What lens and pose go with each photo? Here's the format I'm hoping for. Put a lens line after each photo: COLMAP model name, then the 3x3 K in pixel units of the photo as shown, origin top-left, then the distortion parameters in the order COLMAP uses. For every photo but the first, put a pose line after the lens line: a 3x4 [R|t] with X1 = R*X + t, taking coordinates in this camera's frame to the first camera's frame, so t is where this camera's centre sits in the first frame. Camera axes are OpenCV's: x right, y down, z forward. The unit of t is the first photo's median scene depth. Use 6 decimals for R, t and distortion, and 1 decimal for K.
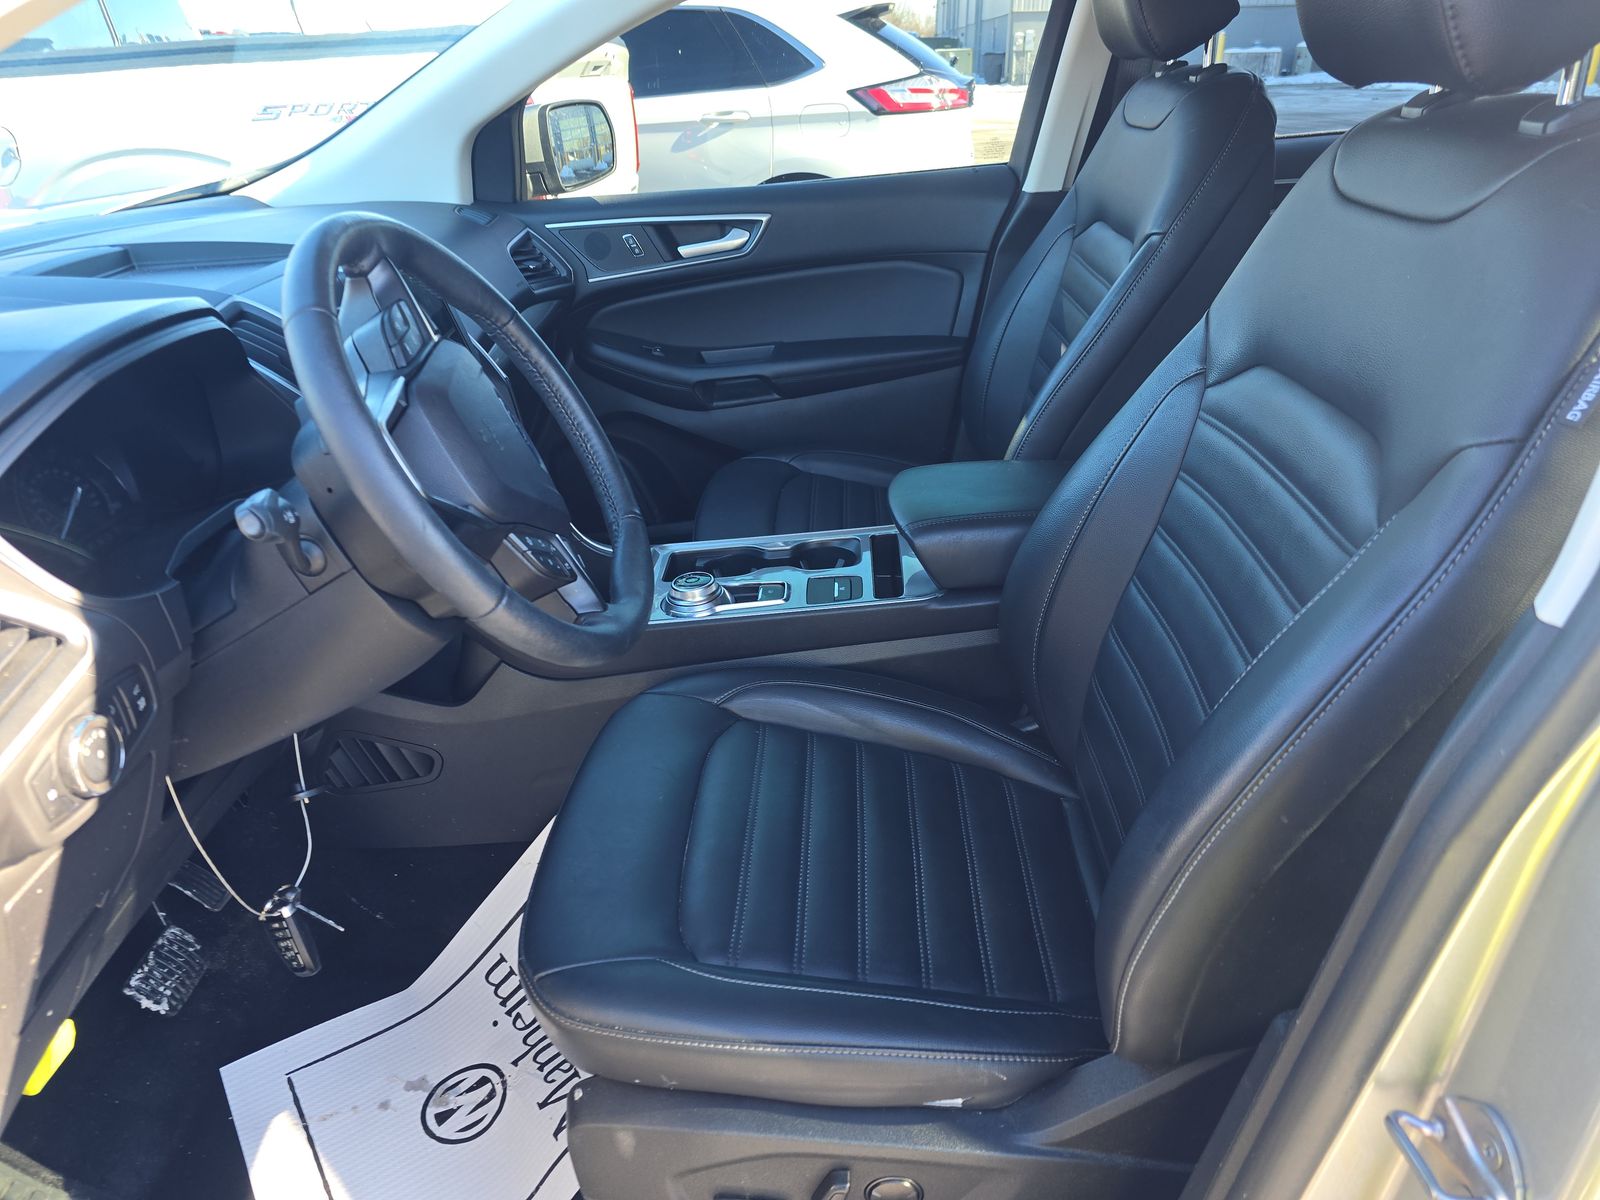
lens RADIAL K [[1125.7, 0, 800.0], [0, 1125.7, 600.0], [0, 0, 1]] dist [0.051776, -0.033073]
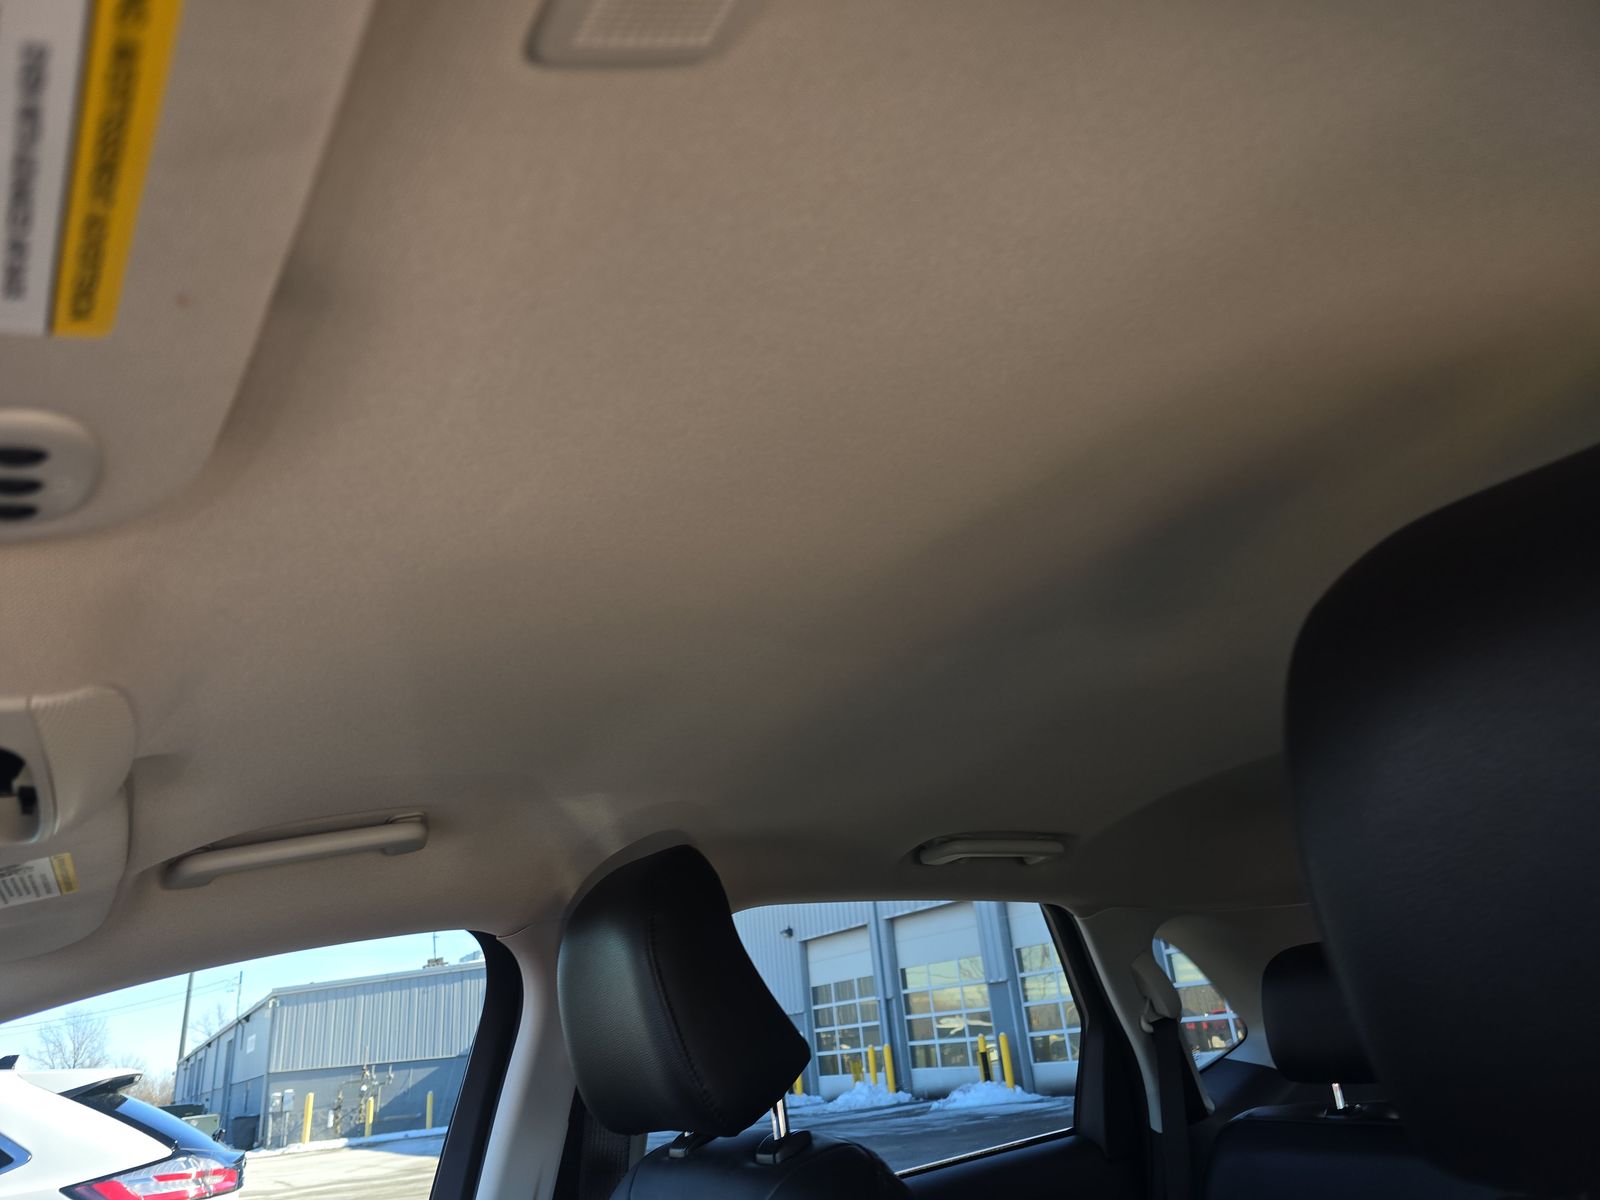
lens RADIAL K [[1125.7, 0, 800.0], [0, 1125.7, 600.0], [0, 0, 1]] dist [0.051776, -0.033073]
pose [[0.838539, 0.149233, 0.524005, -0.004130], [0.299925, 0.676489, -0.672613, -0.052840], [-0.454860, 0.721174, 0.522504, 0.097790]]
